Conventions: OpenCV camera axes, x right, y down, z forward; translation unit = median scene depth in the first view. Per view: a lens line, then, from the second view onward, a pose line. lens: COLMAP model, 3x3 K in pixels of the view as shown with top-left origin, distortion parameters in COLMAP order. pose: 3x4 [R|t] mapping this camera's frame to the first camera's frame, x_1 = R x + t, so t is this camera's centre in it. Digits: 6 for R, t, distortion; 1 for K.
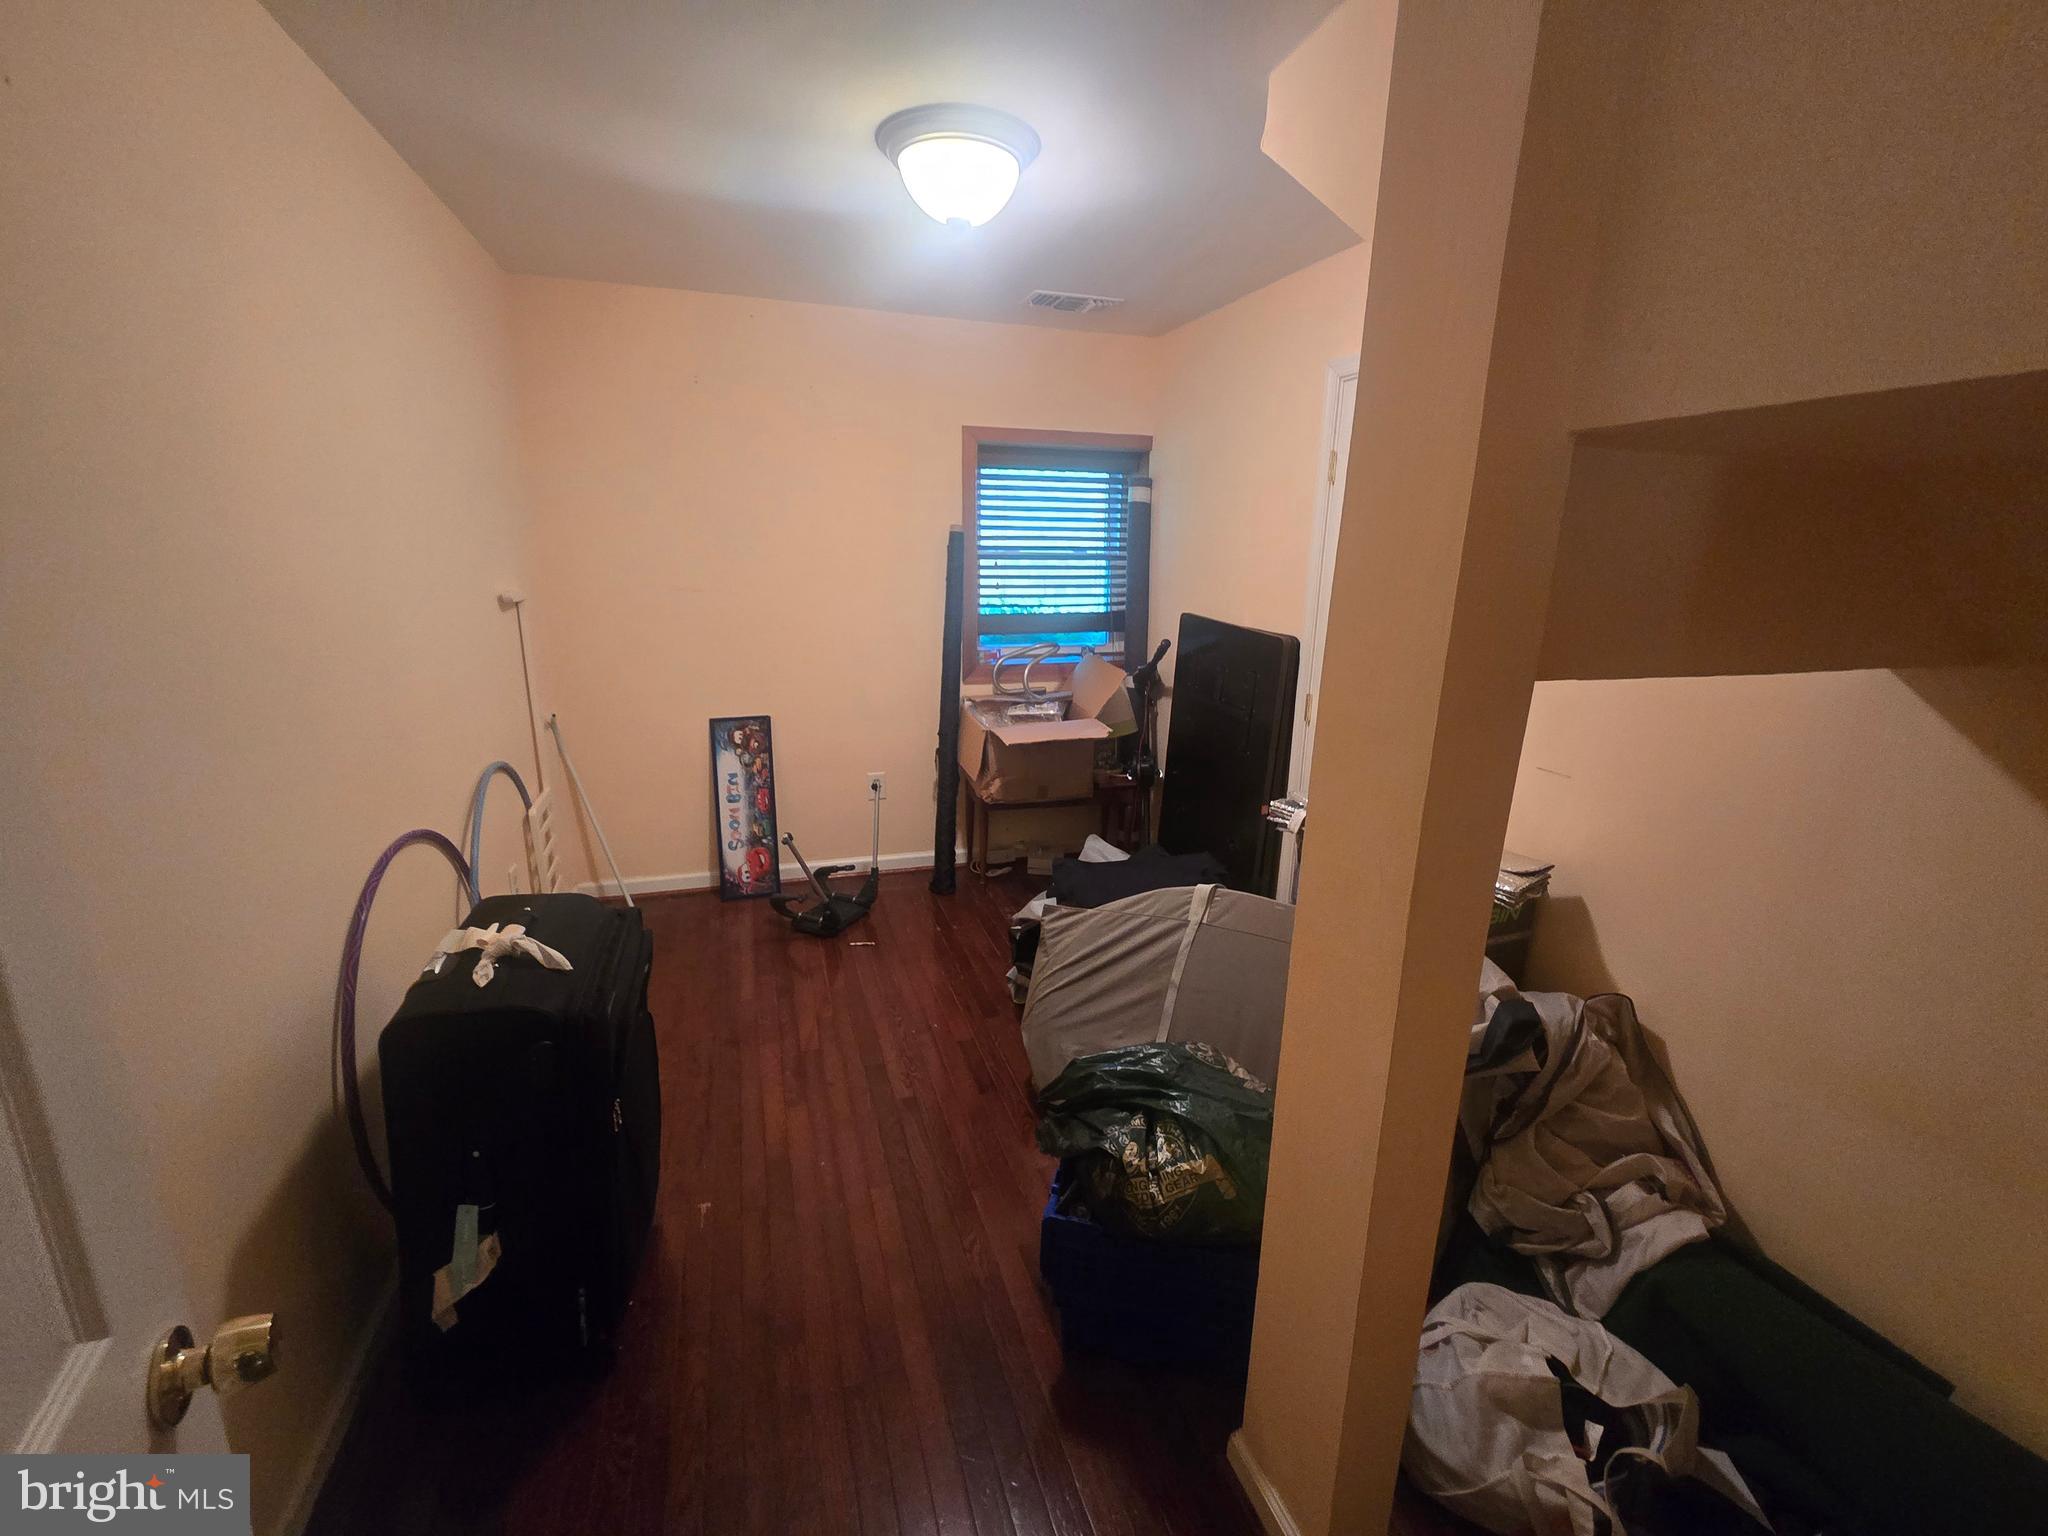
lens RADIAL K [[858.5, 0, 1024.2], [0, 858.5, 762.1], [0, 0, 1]] dist [0.001693, 0.000532]
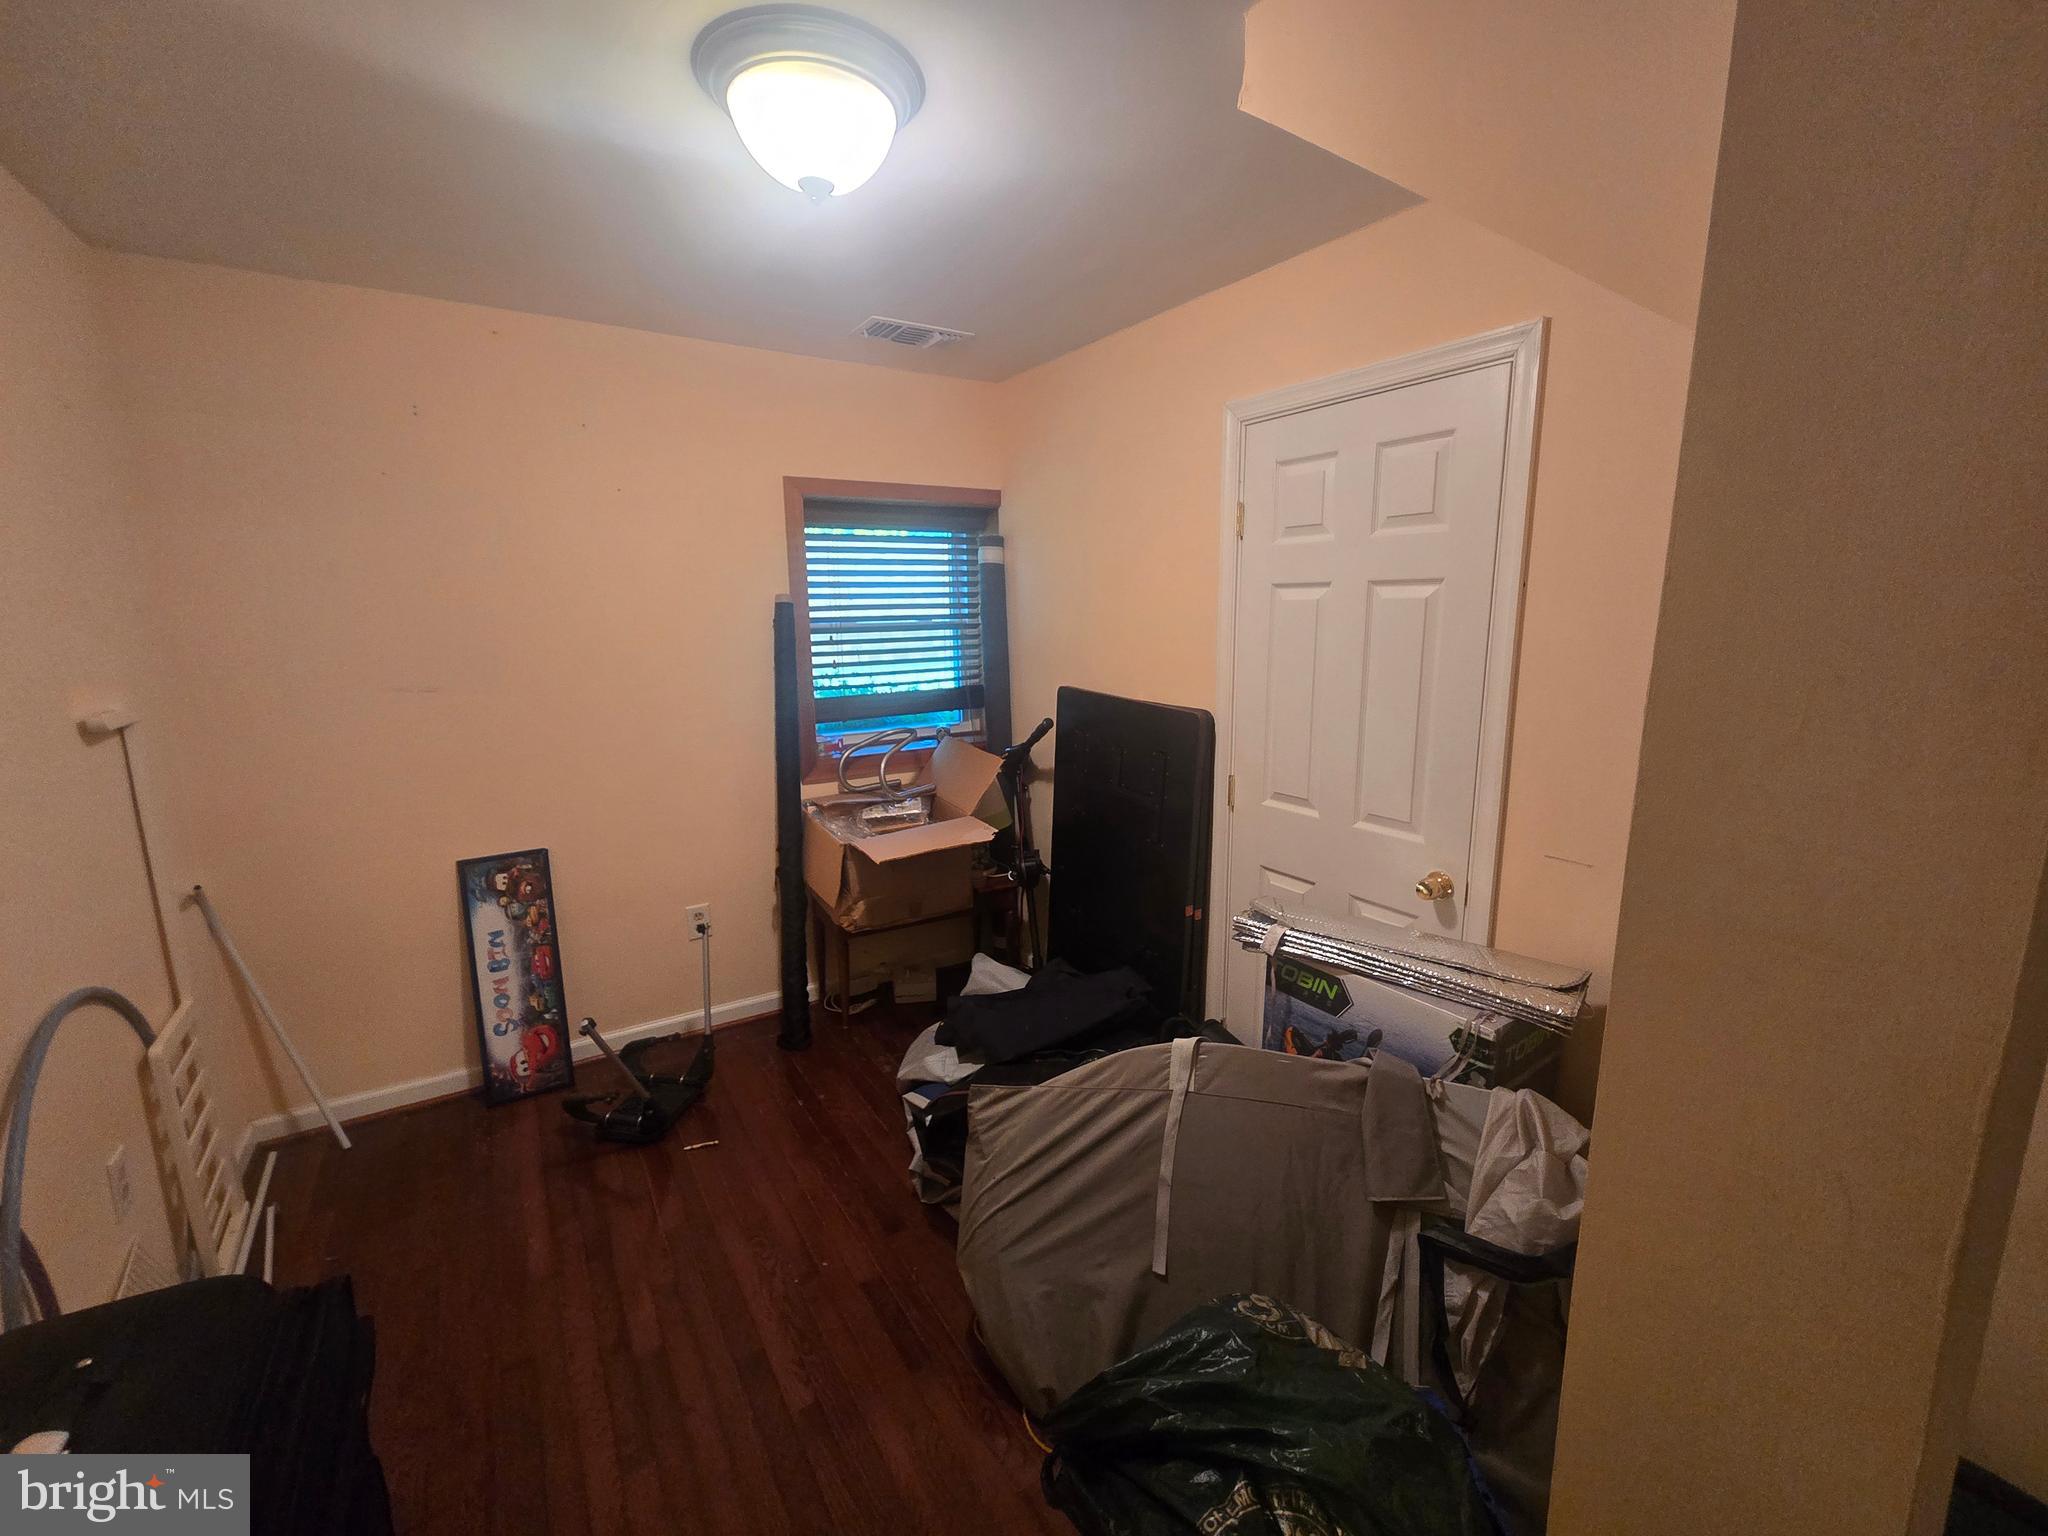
lens RADIAL K [[858.5, 0, 1024.2], [0, 858.5, 762.1], [0, 0, 1]] dist [0.001693, 0.000532]
pose [[0.968441, -0.071729, 0.238699, -0.063959], [0.088036, 0.994406, -0.058358, -0.048681], [-0.233178, 0.077530, 0.969339, 0.162867]]
